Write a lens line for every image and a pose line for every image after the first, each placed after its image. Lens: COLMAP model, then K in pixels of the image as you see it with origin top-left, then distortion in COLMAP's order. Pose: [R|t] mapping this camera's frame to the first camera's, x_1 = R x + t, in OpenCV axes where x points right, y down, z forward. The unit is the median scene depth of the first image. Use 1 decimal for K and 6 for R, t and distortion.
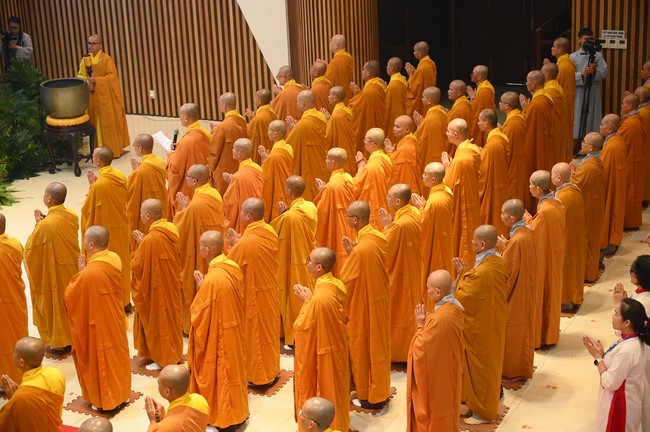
lens RADIAL K [[1283.8, 0, 325.0], [0, 1283.8, 216.0], [0, 0, 1]] dist [0.070015, 0.058604]
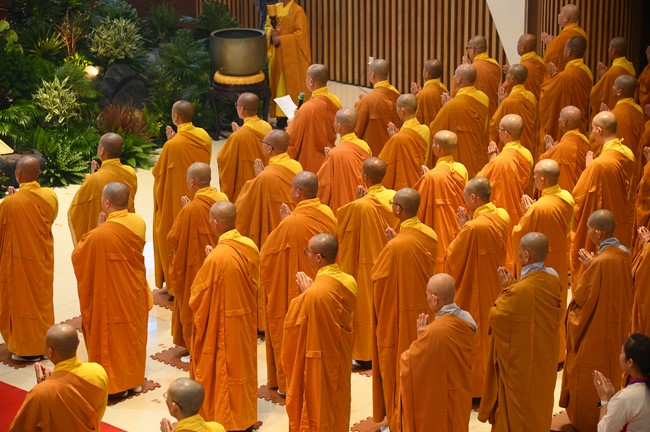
lens RADIAL K [[1693.8, 0, 325.0], [0, 1693.8, 216.0], [0, 0, 1]] dist [0.024156, 0.531285]
pose [[0.955168, 0.121394, -0.270031, 0.233154], [-0.126316, 0.991990, -0.000859, 0.011690], [0.267764, 0.034929, 0.962851, -0.059794]]
